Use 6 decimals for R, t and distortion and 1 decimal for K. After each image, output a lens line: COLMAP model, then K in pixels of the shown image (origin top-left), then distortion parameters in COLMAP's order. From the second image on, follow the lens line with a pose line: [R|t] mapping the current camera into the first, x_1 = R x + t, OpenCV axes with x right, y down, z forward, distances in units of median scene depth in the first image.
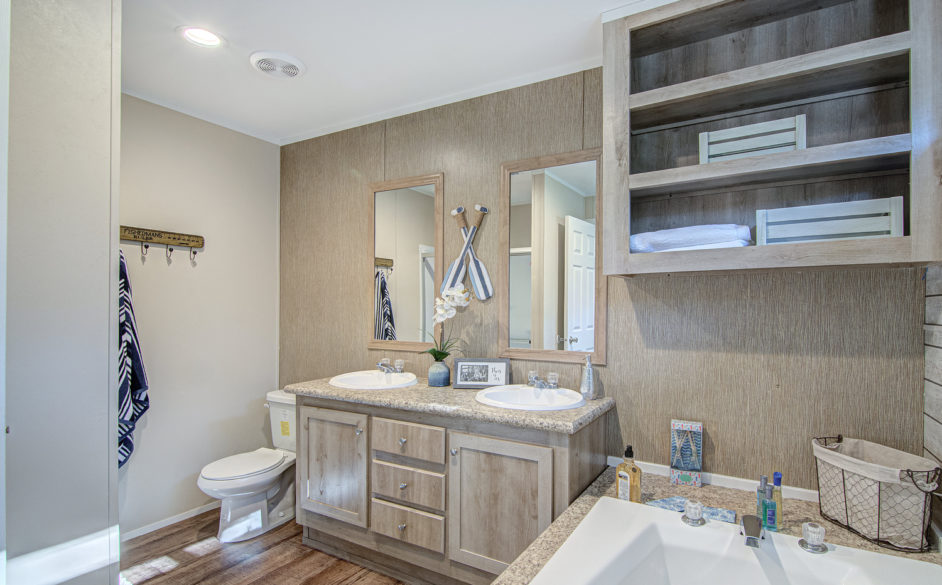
lens RADIAL K [[461.6, 0, 490.1], [0, 461.6, 308.9], [0, 0, 1]] dist [0.007302, -0.000414]
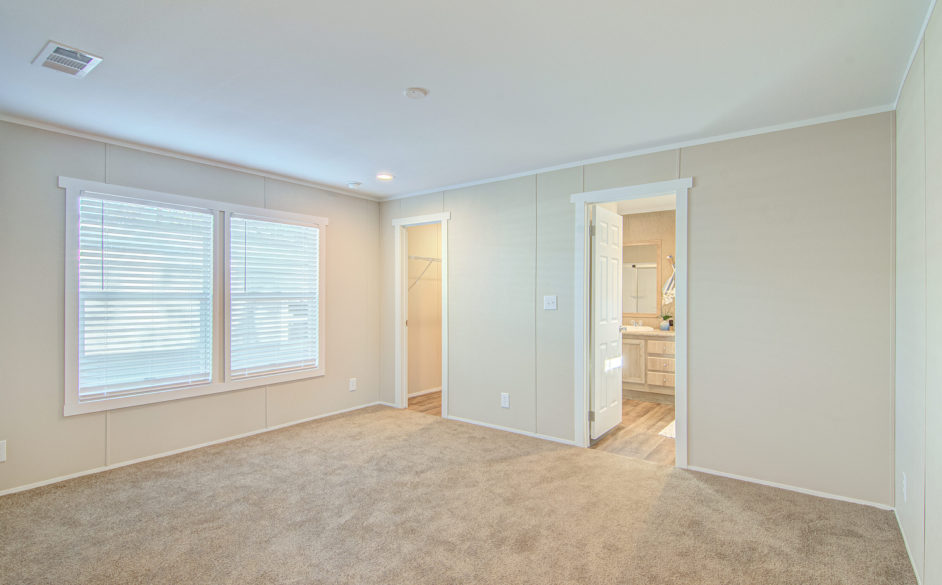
lens RADIAL K [[458.0, 0, 476.5], [0, 458.0, 291.1], [0, 0, 1]] dist [-0.000768, -0.000911]
pose [[0.993607, -0.003432, -0.112838, -1.045882], [0.002559, 0.999966, -0.007880, -0.028938], [0.112862, 0.007541, 0.993582, -1.903155]]
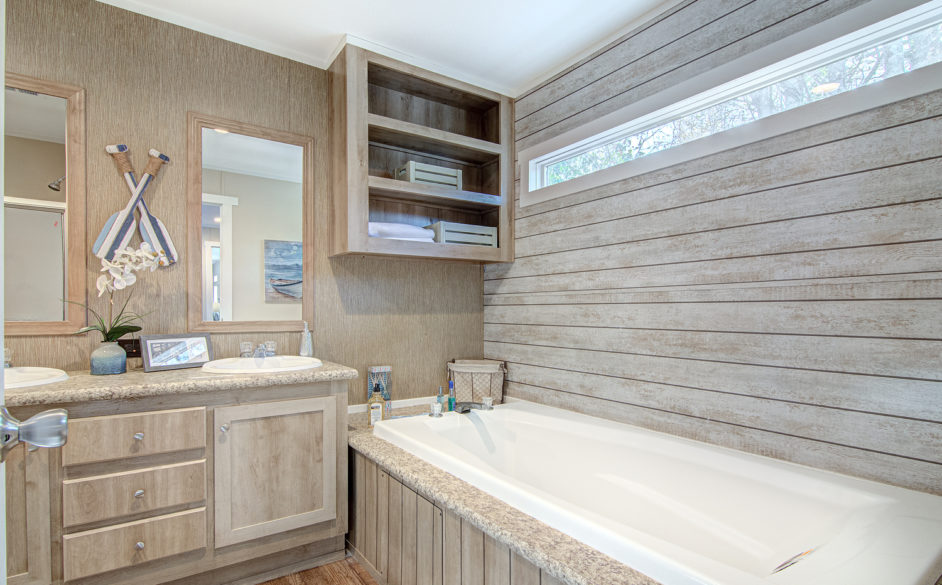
lens RADIAL K [[484.7, 0, 472.3], [0, 484.7, 316.0], [0, 0, 1]] dist [0.000539, -0.000552]
pose [[0.427952, -0.013970, 0.903693, -0.737706], [-0.002705, 0.999856, 0.016737, 0.071504], [-0.903797, -0.009607, 0.427853, 0.149167]]
